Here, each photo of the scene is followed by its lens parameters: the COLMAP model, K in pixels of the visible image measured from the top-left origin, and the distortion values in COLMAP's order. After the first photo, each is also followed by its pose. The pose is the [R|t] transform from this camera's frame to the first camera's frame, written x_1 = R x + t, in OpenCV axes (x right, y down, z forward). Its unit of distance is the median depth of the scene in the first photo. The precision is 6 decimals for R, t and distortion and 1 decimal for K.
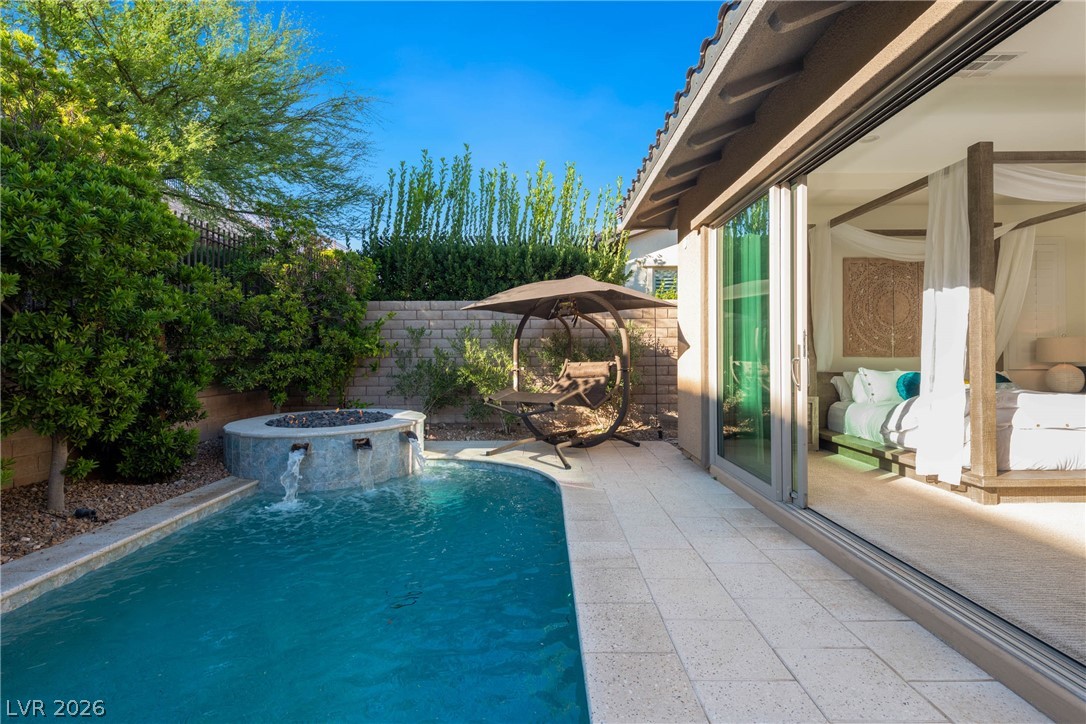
lens RADIAL K [[475.2, 0, 546.8], [0, 475.2, 354.5], [0, 0, 1]] dist [0.010027, 0.000034]
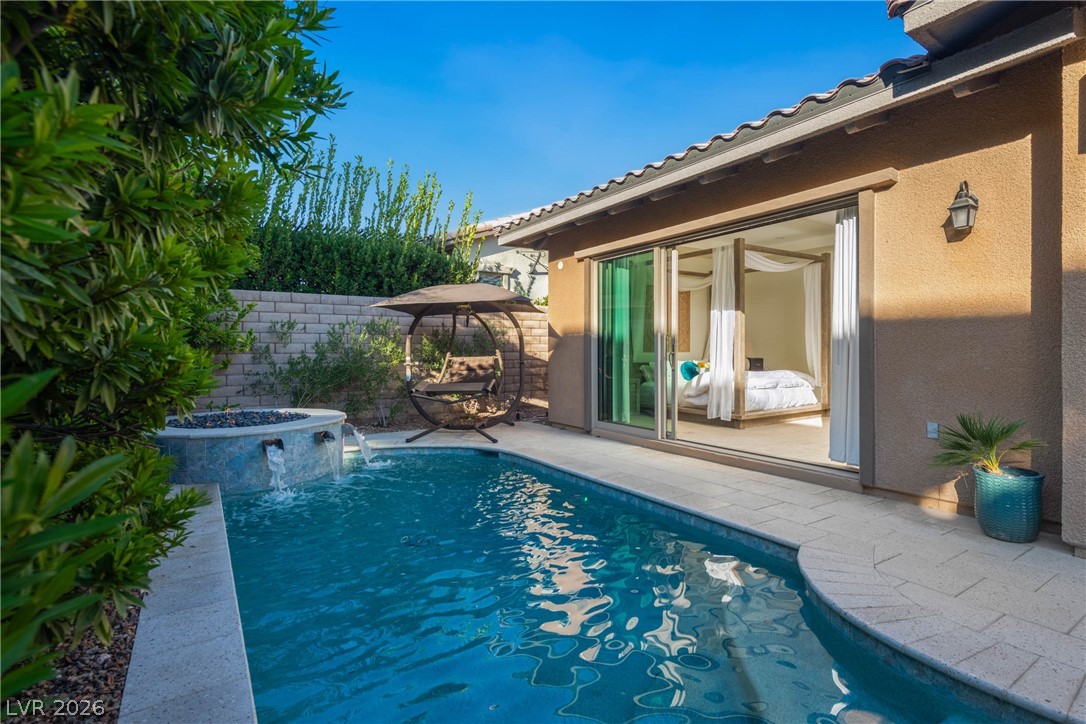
lens RADIAL K [[527.7, 0, 549.0], [0, 527.7, 349.1], [0, 0, 1]] dist [0.011045, -0.000697]
pose [[0.834017, 0.002602, 0.551732, -0.480022], [-0.000488, 0.999992, -0.003978, 0.002525], [-0.551738, 0.003049, 0.834012, -0.176020]]
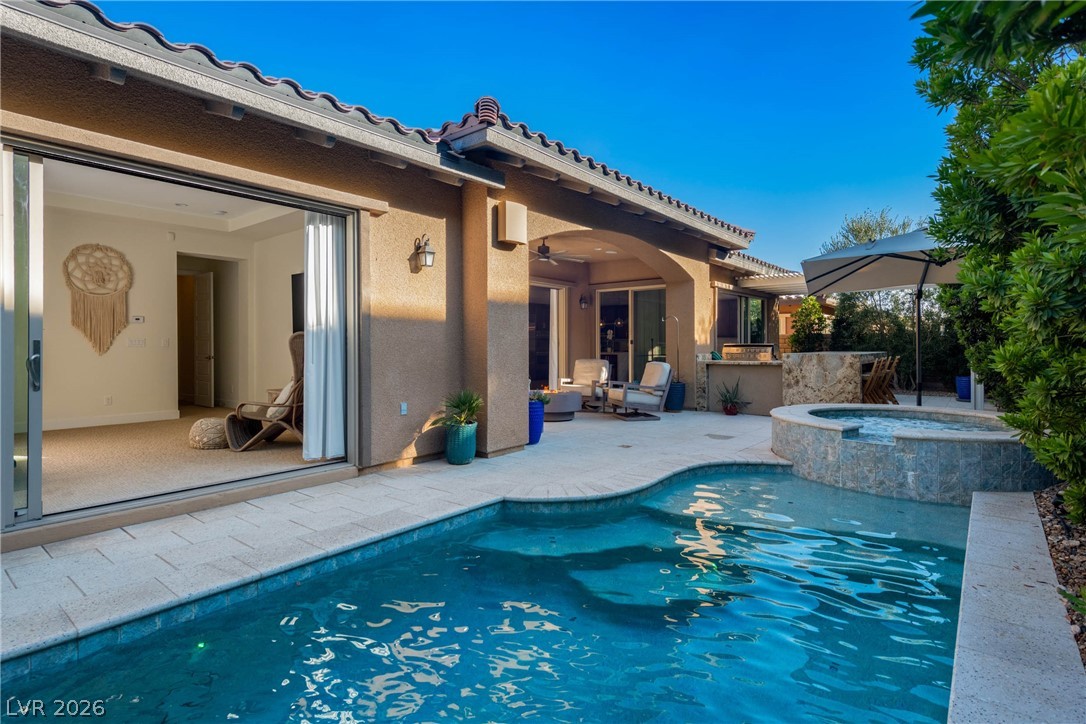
lens RADIAL K [[527.7, 0, 549.0], [0, 527.7, 349.1], [0, 0, 1]] dist [0.011045, -0.000697]
pose [[-0.770883, 0.000724, 0.636977, -0.472949], [0.003838, 0.999986, 0.003509, -0.001785], [-0.636965, 0.005150, -0.770875, 0.628781]]
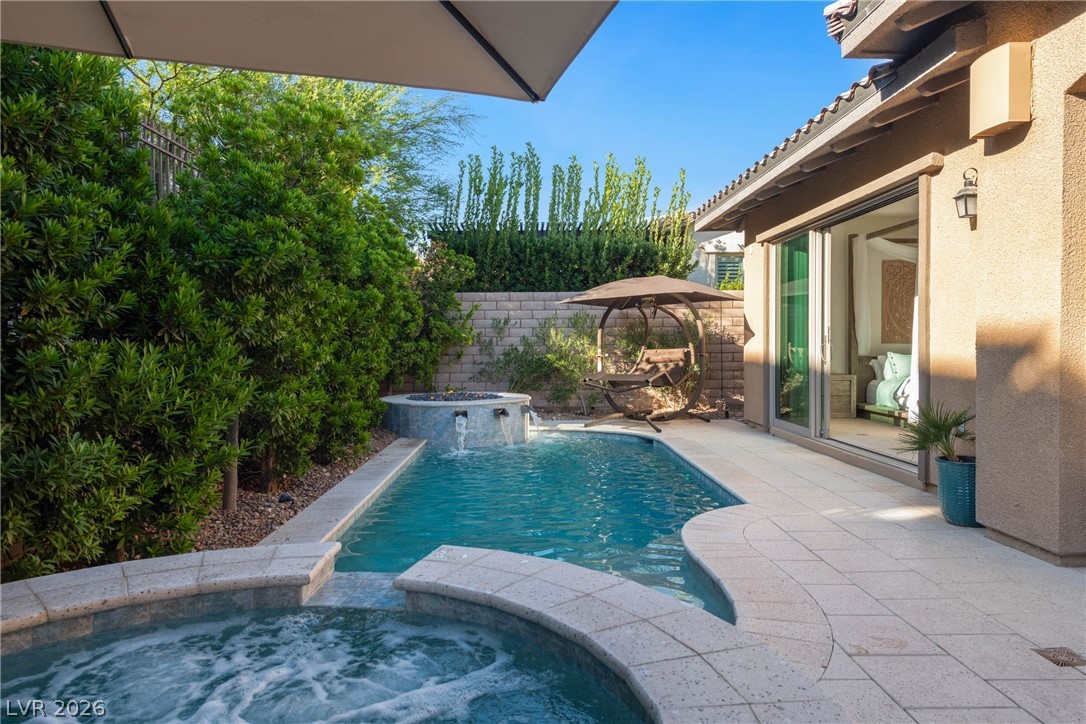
lens RADIAL K [[720.3, 0, 543.0], [0, 720.3, 362.0], [0, 0, 1]] dist [0.000358, -0.000819]
pose [[0.999863, -0.003473, 0.016170, -0.238967], [0.003051, 0.999656, 0.026052, 0.001275], [-0.016254, -0.025999, 0.999530, -0.737611]]
